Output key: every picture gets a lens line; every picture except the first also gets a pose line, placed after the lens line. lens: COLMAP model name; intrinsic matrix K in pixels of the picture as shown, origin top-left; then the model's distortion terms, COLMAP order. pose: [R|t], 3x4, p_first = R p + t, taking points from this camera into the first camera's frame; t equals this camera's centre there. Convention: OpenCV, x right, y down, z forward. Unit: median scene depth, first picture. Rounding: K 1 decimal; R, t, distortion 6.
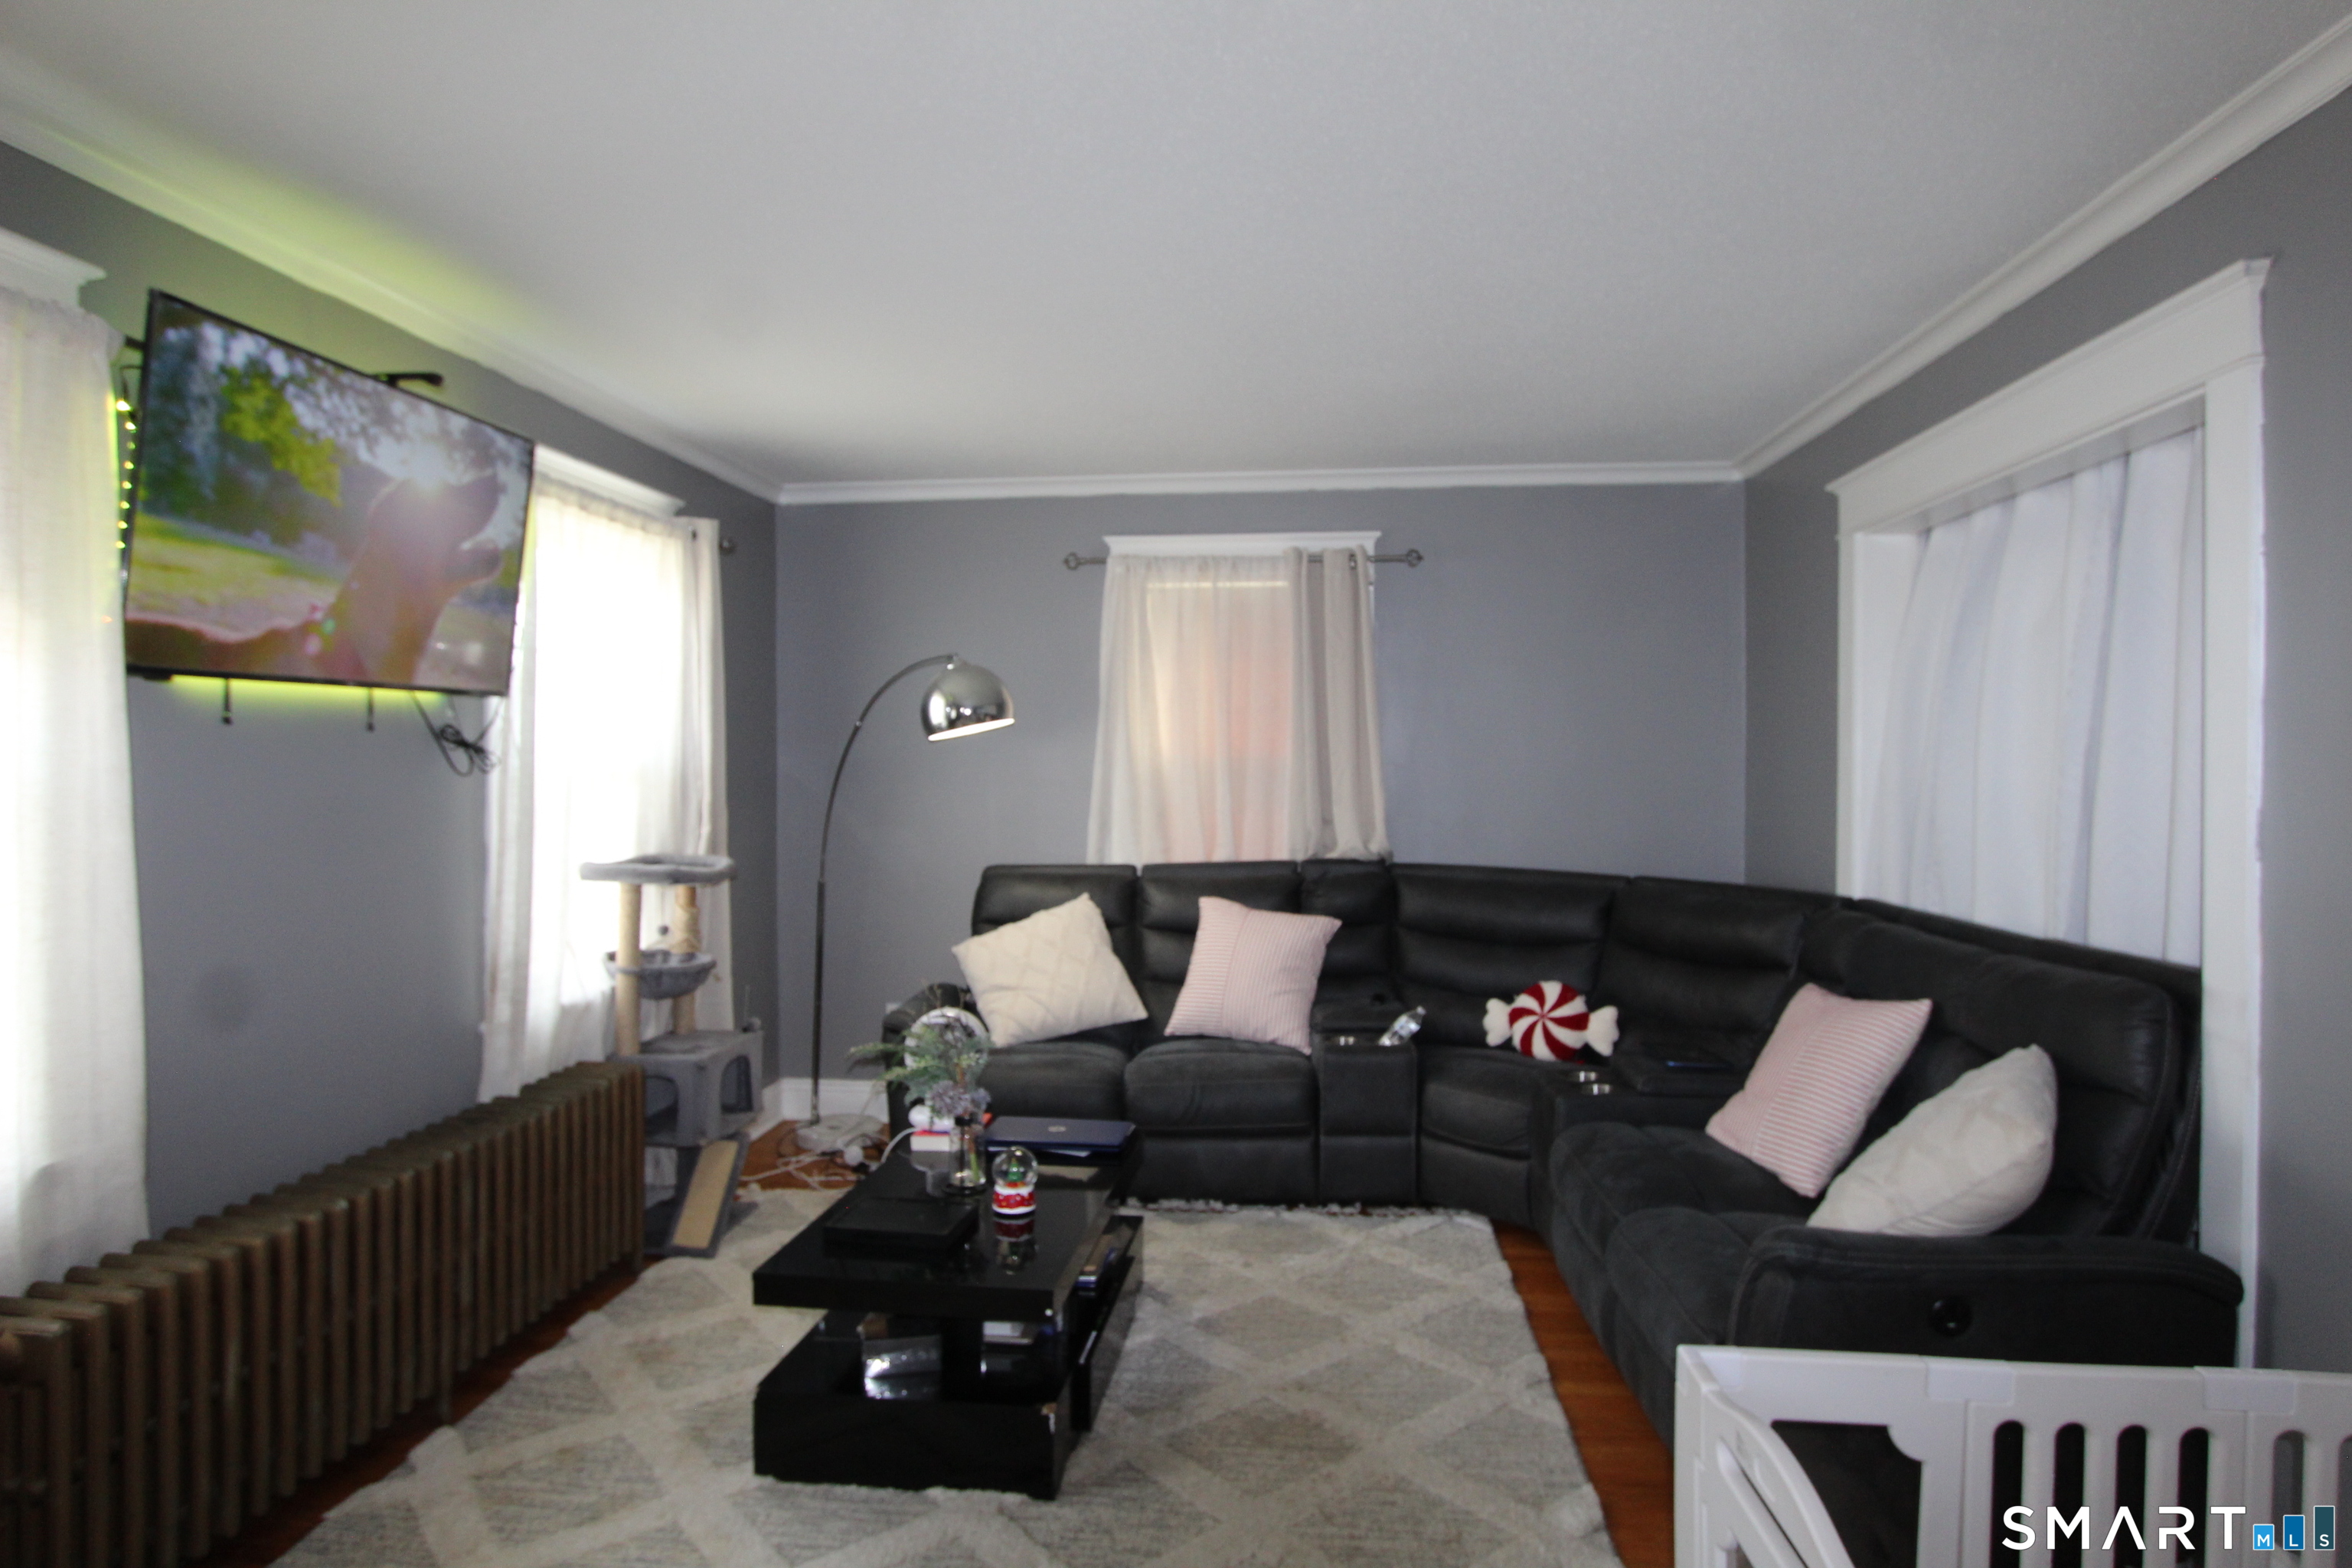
lens RADIAL K [[1428.2, 0, 1176.0], [0, 1428.2, 784.0], [0, 0, 1]] dist [-0.031477, 0.066872]
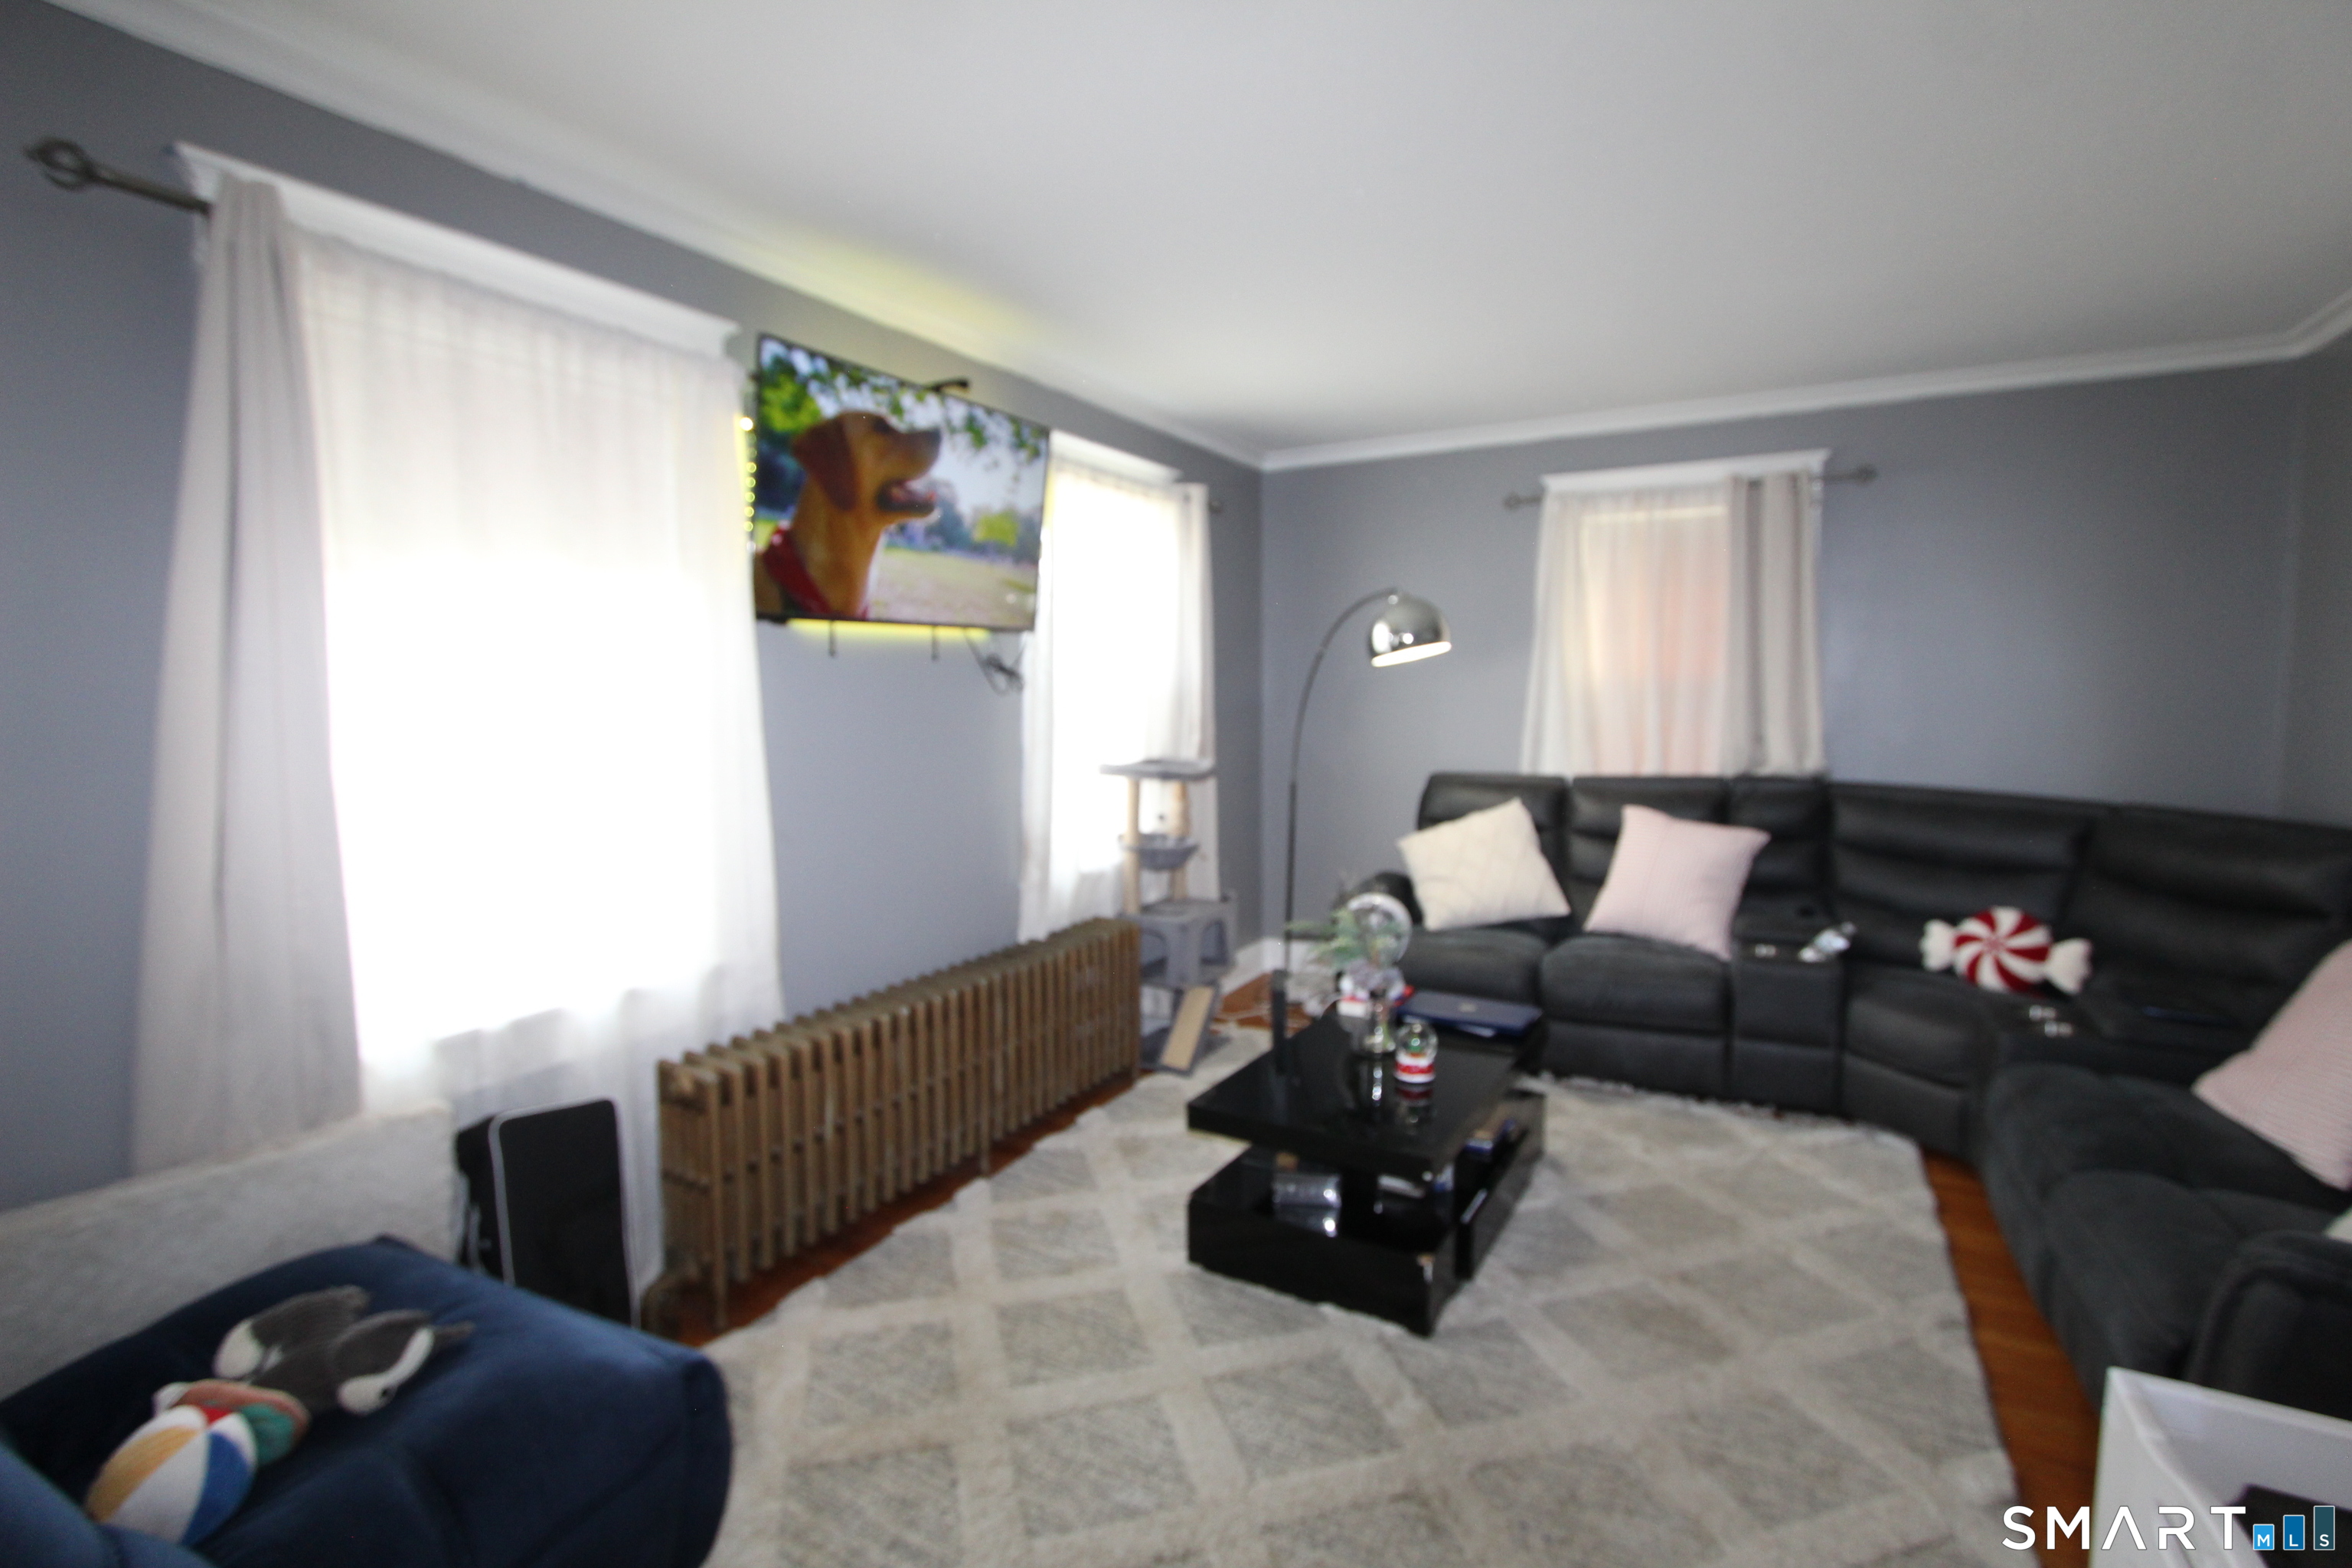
lens RADIAL K [[1116.0, 0, 1176.0], [0, 1116.0, 784.0], [0, 0, 1]] dist [-0.014498, 0.001782]
pose [[0.915987, 0.031259, -0.399989, 0.051608], [-0.002496, 0.997385, 0.072229, 0.001785], [0.401201, -0.065162, 0.913669, 0.109296]]
